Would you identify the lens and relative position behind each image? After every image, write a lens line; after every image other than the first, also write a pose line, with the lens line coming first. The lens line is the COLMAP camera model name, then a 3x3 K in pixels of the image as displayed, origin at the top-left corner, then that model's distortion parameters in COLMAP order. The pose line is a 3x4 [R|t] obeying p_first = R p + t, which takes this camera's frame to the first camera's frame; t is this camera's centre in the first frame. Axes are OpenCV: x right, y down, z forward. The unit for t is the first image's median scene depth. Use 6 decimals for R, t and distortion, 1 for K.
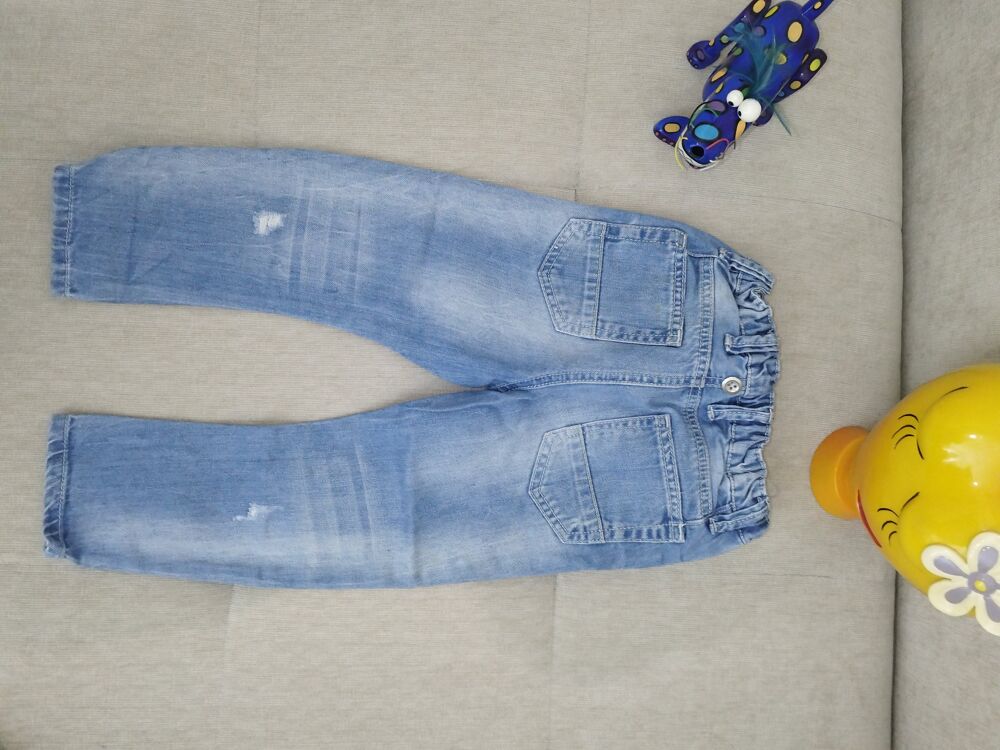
lens RADIAL K [[813.5, 0, 500.0], [0, 813.5, 375.0], [0, 0, 1]] dist [0.009708, -0.000818]
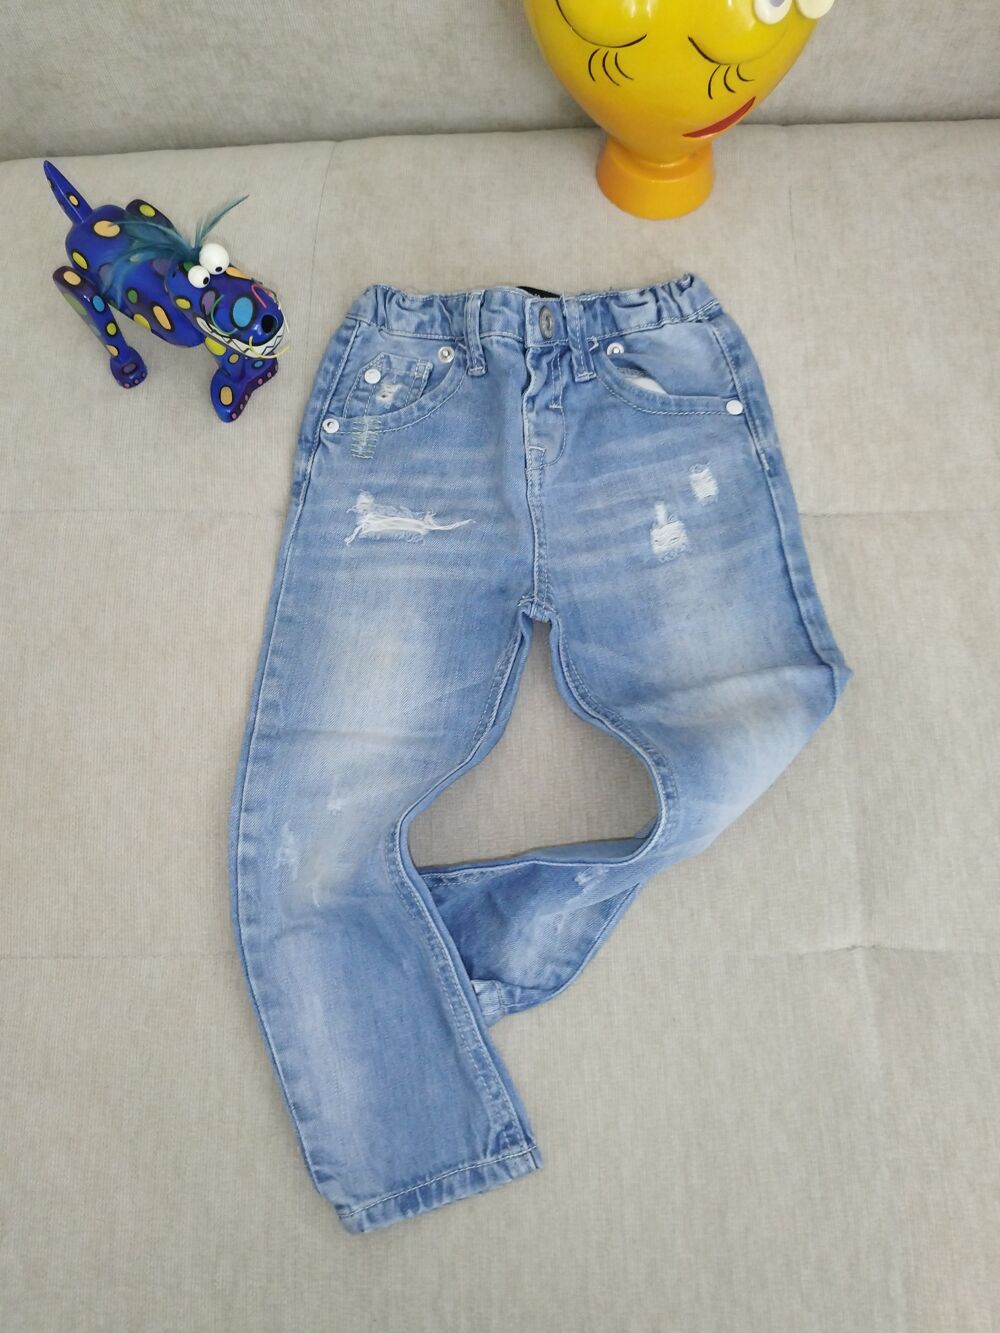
lens RADIAL K [[1084.4, 0, 500.0], [0, 1084.4, 666.5], [0, 0, 1]] dist [0.009708, -0.000818]
pose [[-0.058323, -0.984712, 0.164135, -0.216922], [0.998282, -0.056598, 0.015171, -0.077944], [-0.005649, 0.164738, 0.986321, 0.041603]]
